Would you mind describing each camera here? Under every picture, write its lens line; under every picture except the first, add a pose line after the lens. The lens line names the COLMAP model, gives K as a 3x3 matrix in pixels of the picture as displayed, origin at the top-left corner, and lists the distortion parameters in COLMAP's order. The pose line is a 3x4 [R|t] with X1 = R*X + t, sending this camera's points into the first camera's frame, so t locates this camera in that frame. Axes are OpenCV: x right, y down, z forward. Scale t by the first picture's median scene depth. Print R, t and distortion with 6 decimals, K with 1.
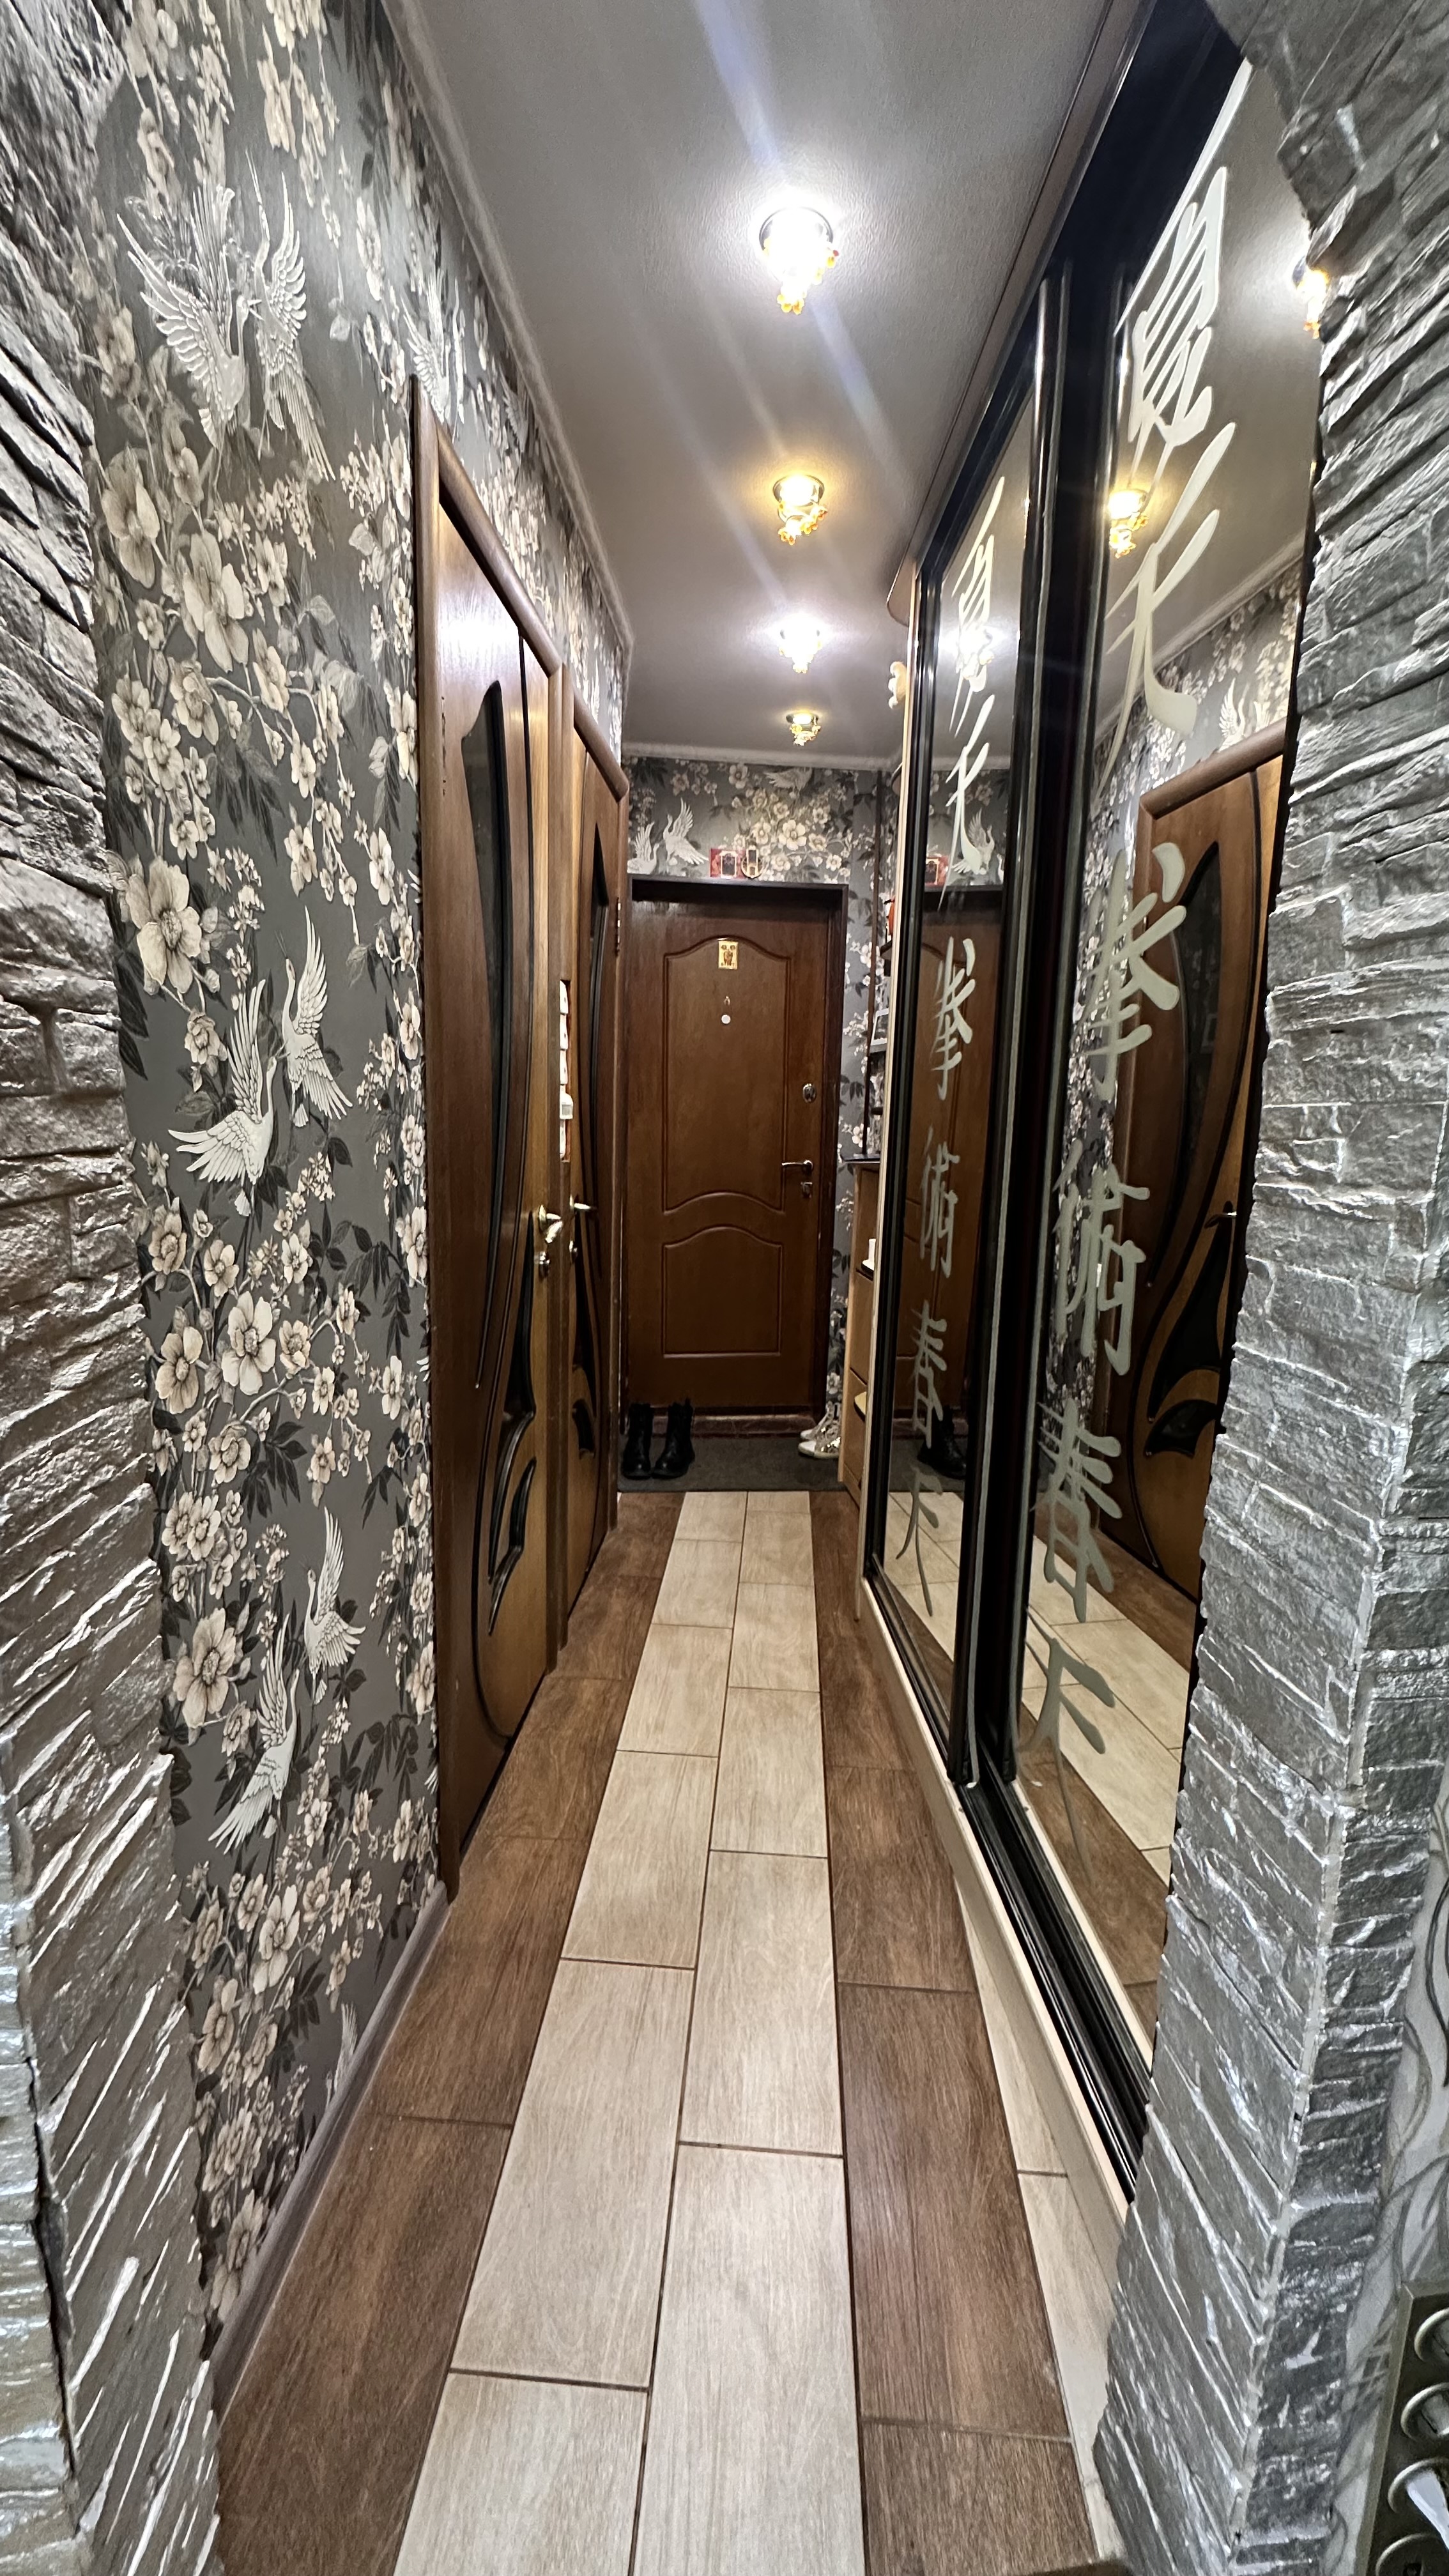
lens RADIAL K [[1033.0, 0, 726.1], [0, 1033.0, 1286.4], [0, 0, 1]] dist [-0.002809, 0.000058]
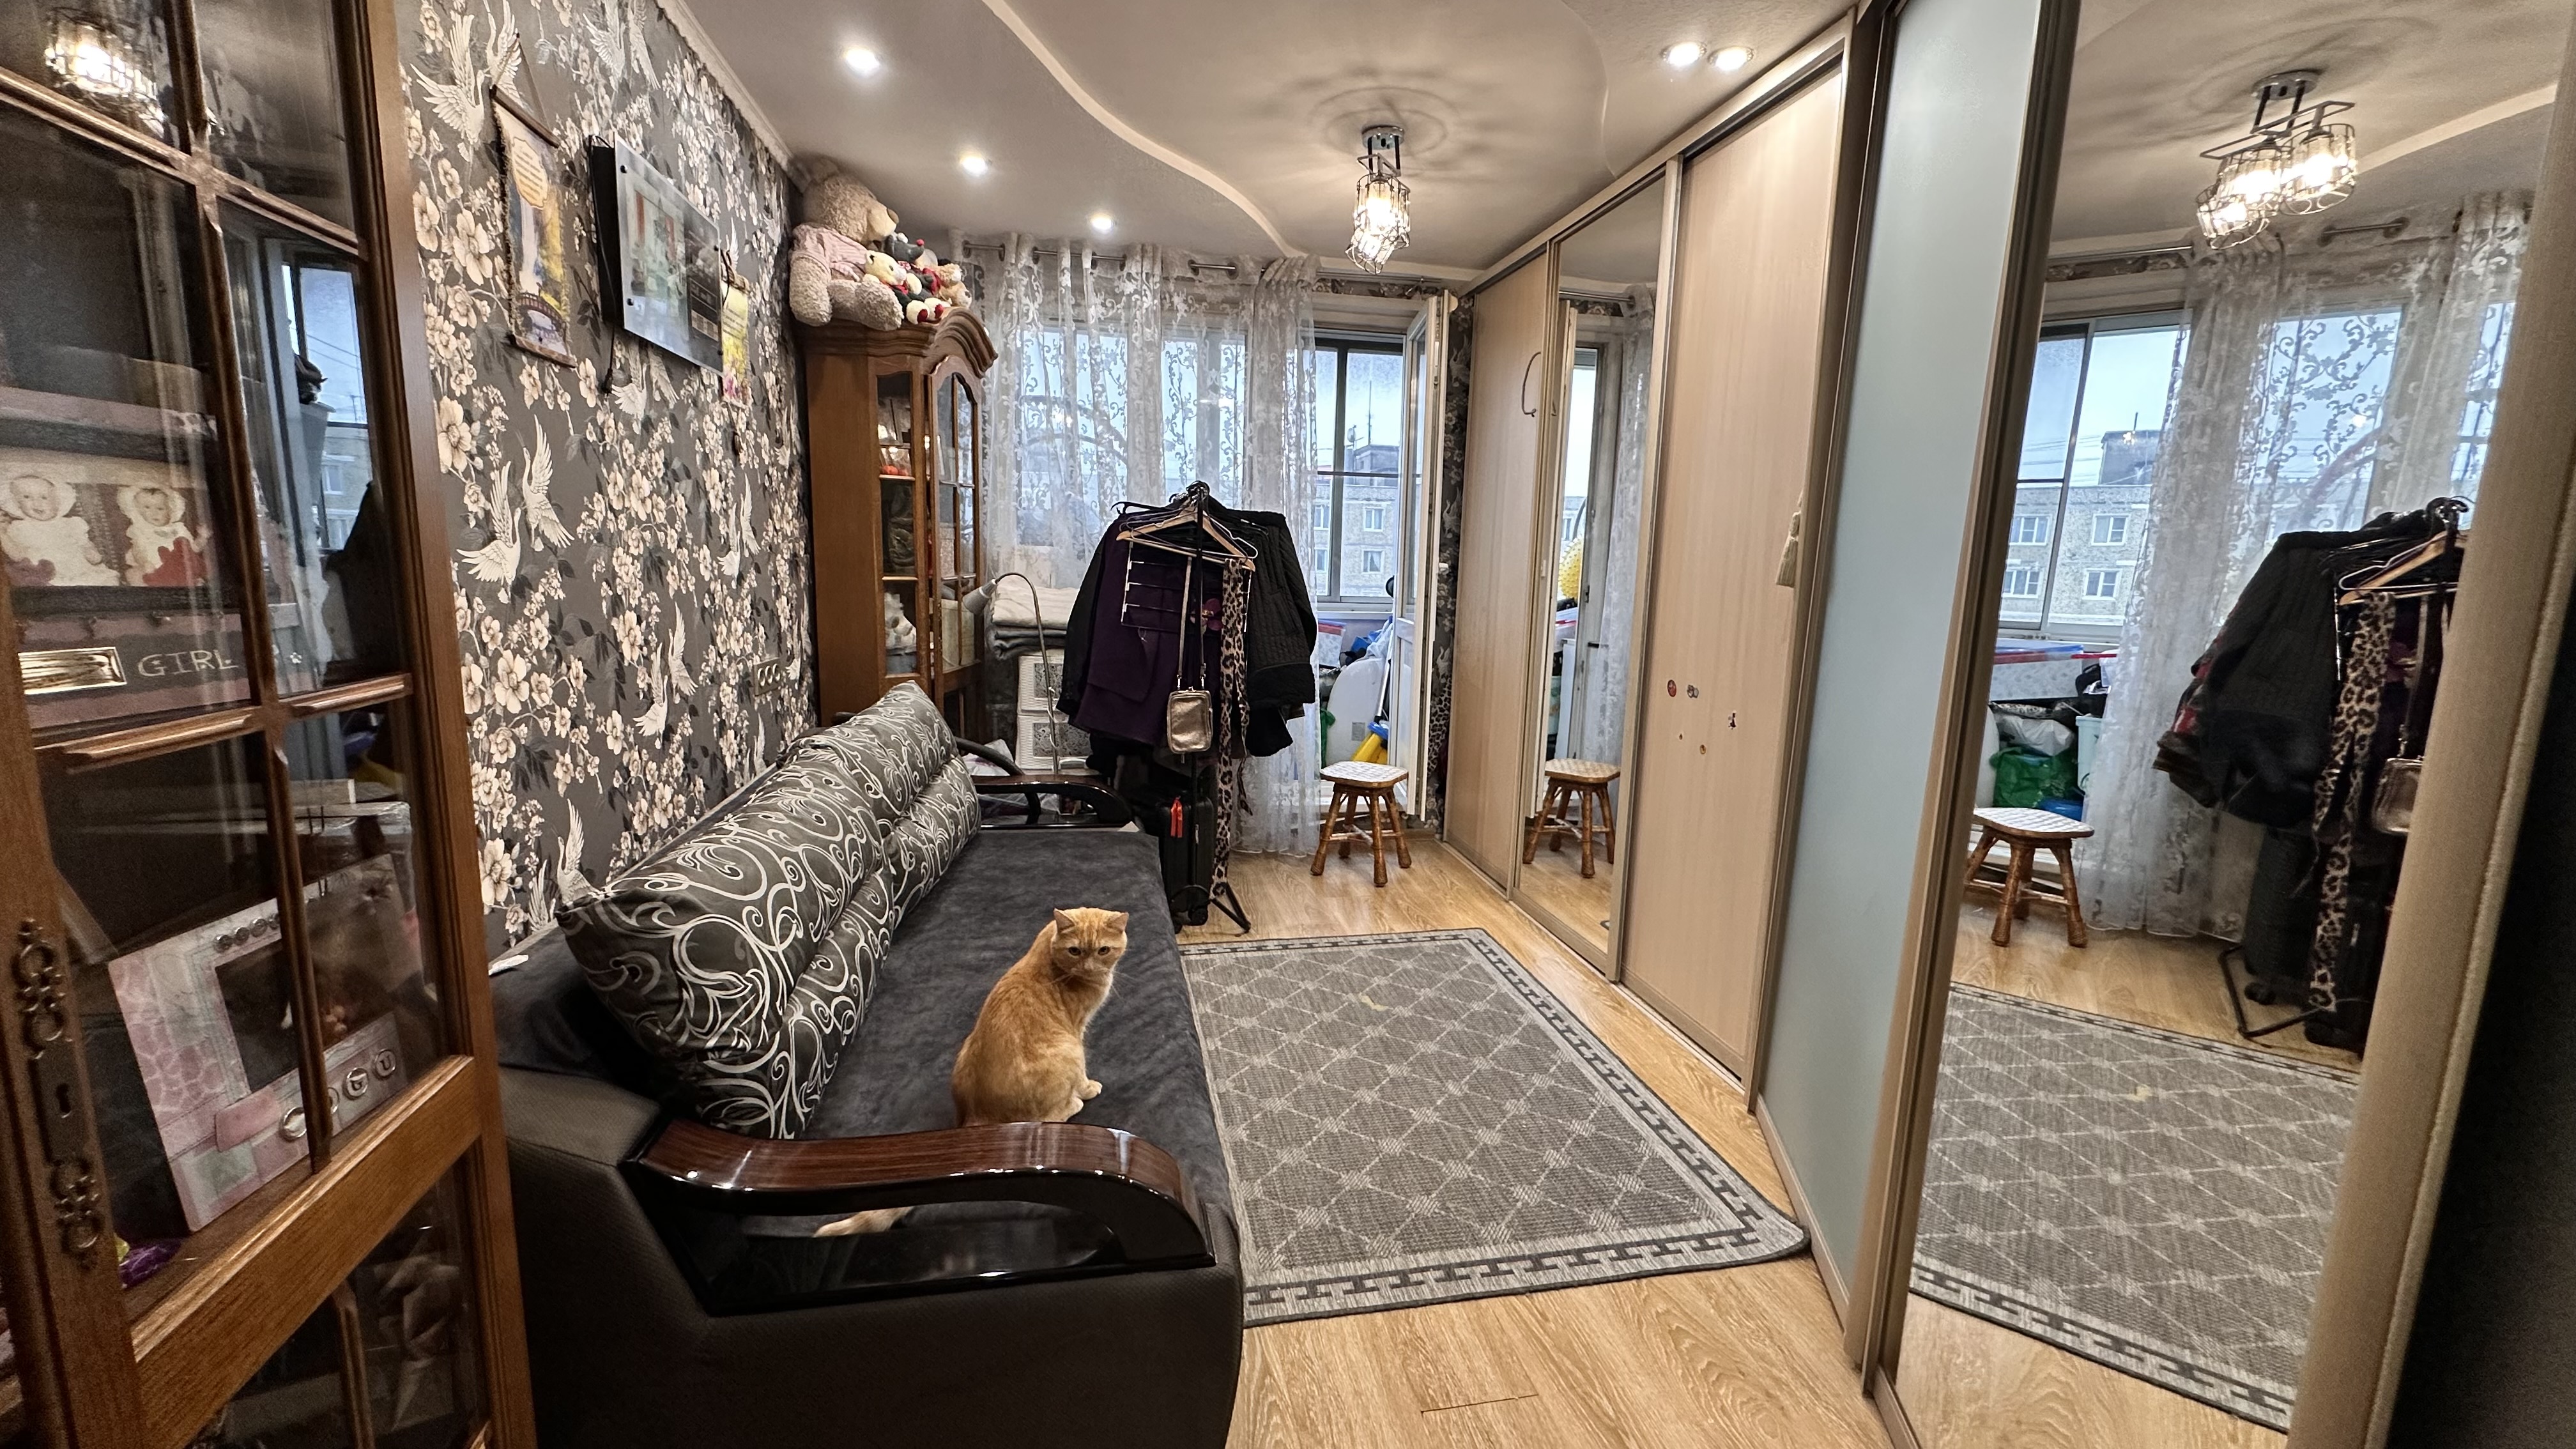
lens RADIAL K [[1033.0, 0, 1289.0], [0, 1033.0, 719.2], [0, 0, 1]] dist [-0.002809, 0.000058]
pose [[0.965415, -0.053628, 0.255144, 0.312258], [0.057329, 0.998330, -0.007084, 0.198118], [-0.254338, 0.021466, 0.966877, -0.906407]]
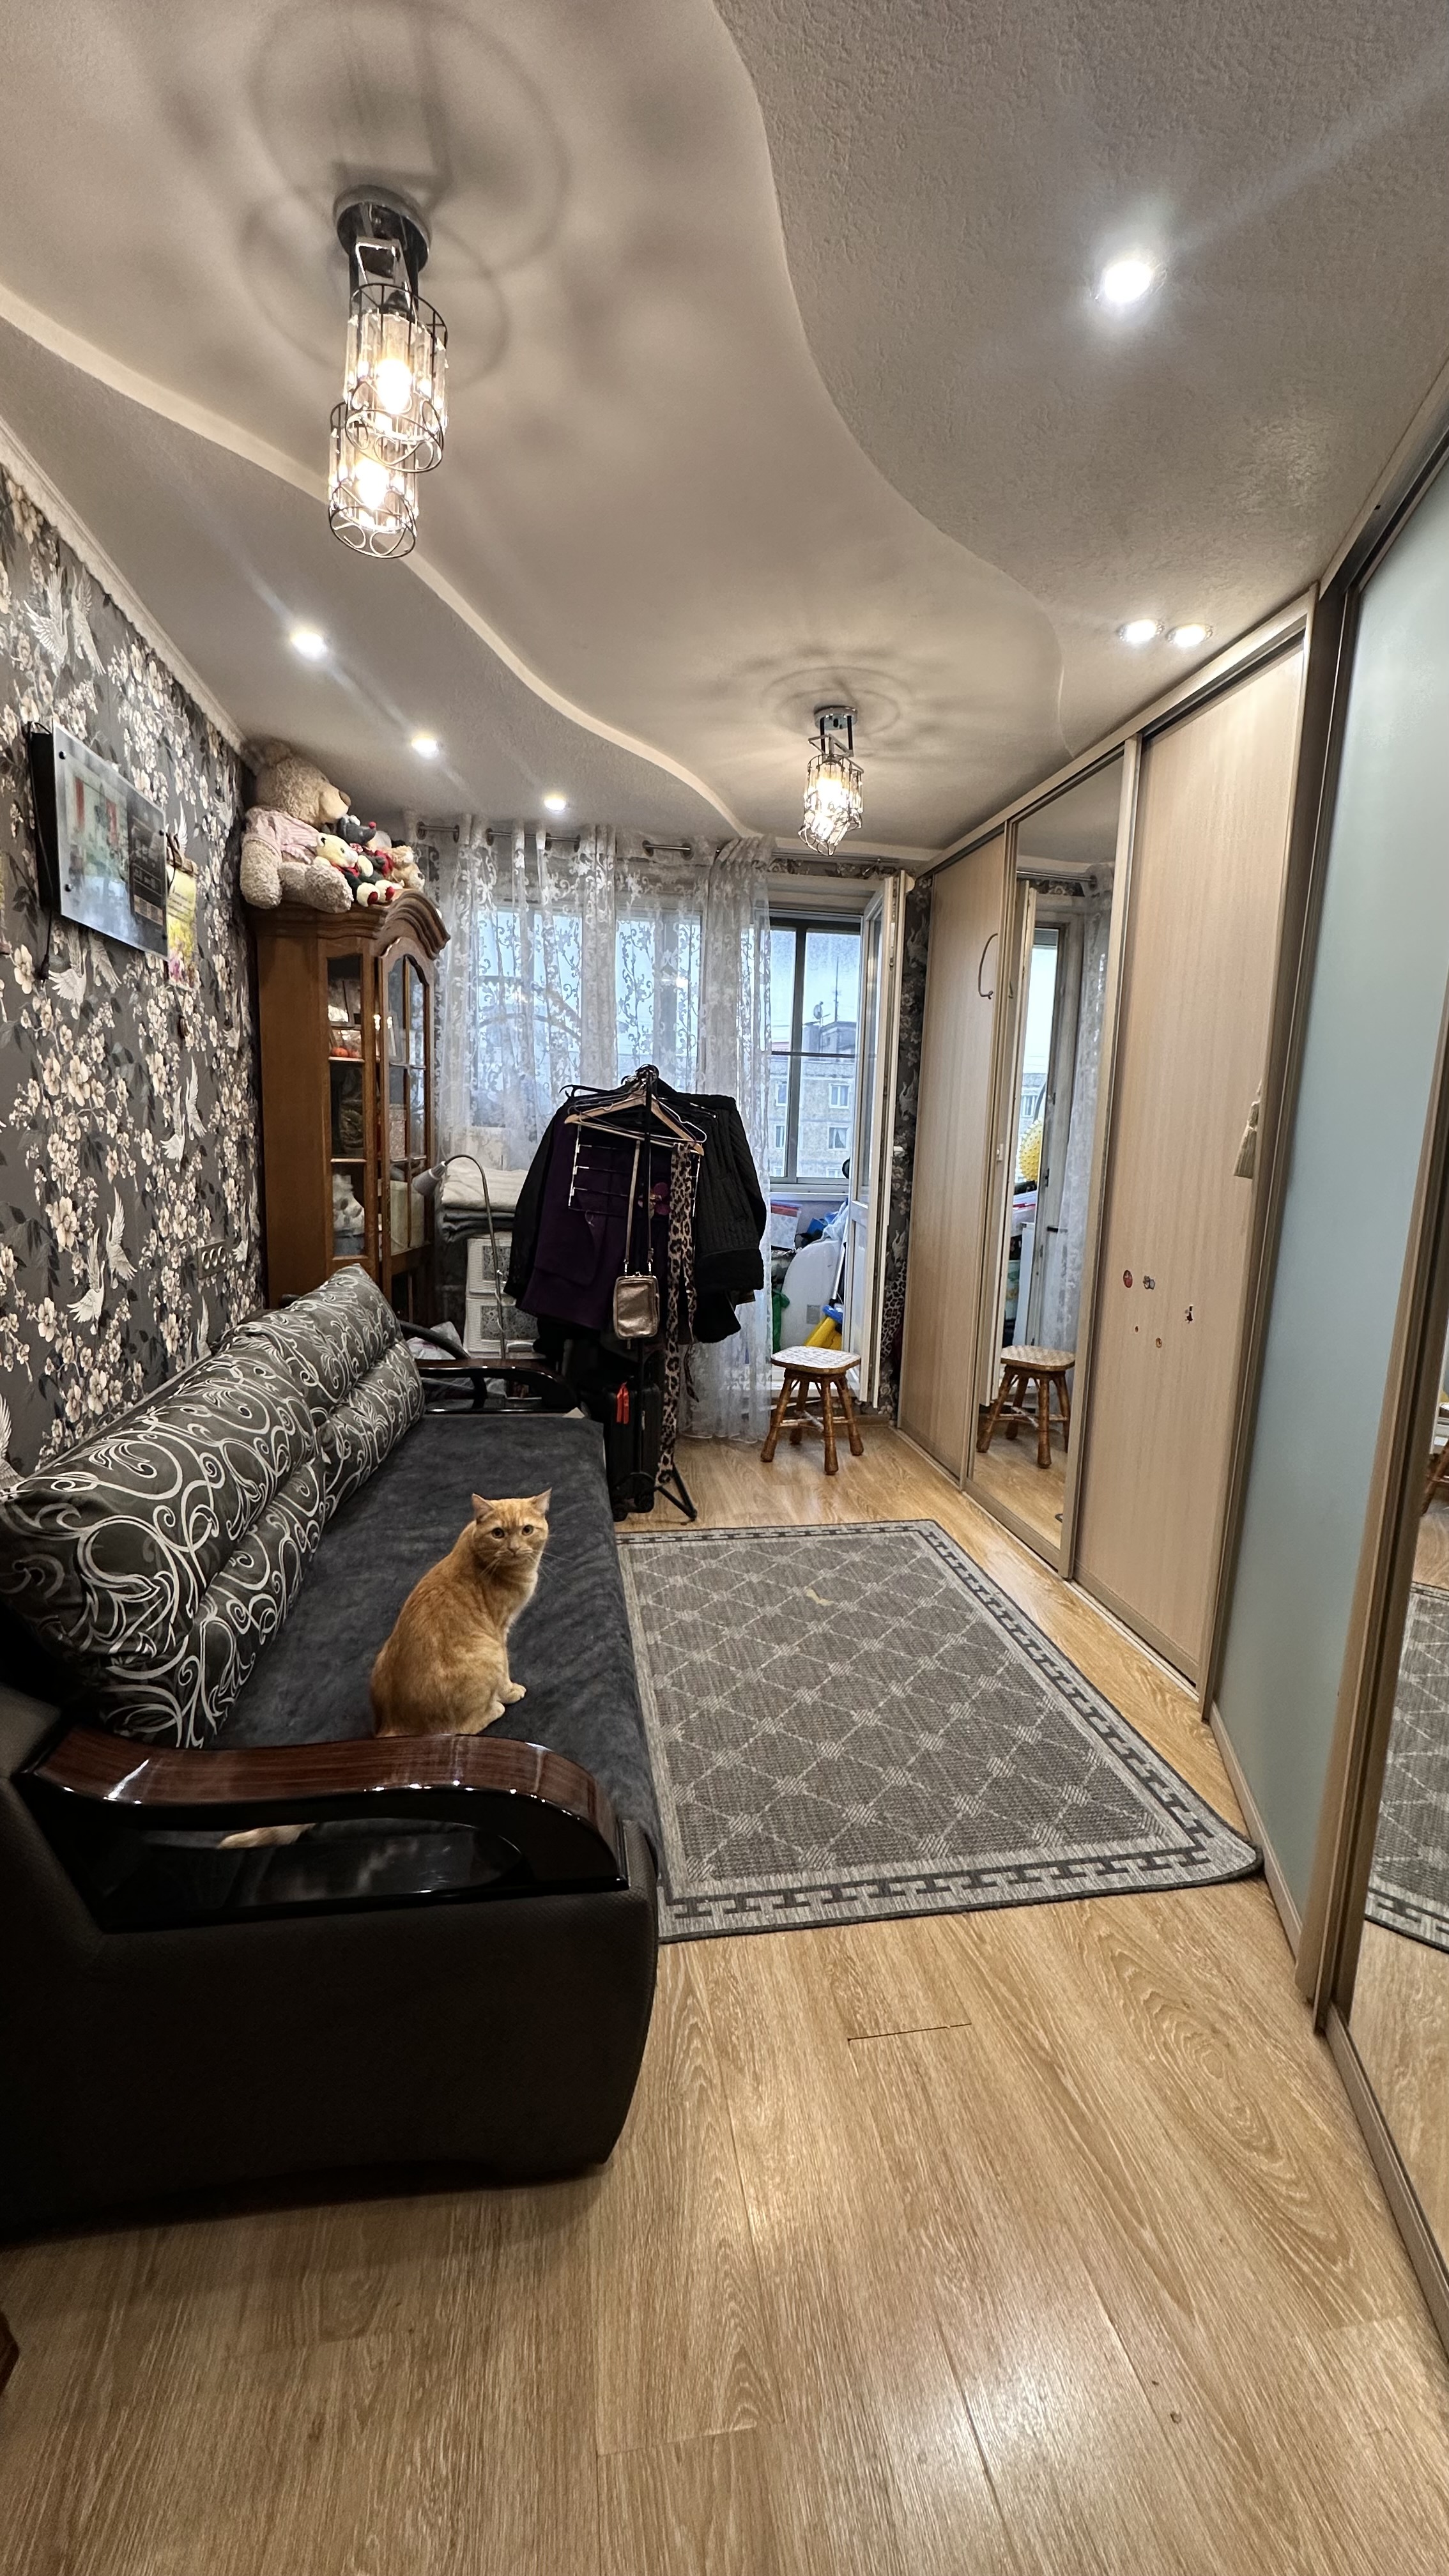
lens RADIAL K [[1033.0, 0, 726.1], [0, 1033.0, 1286.4], [0, 0, 1]] dist [-0.002809, 0.000058]
pose [[0.972351, -0.042976, 0.229535, 0.378935], [0.048026, 0.998711, -0.016455, 0.166273], [-0.228532, 0.027023, 0.973161, -0.875064]]
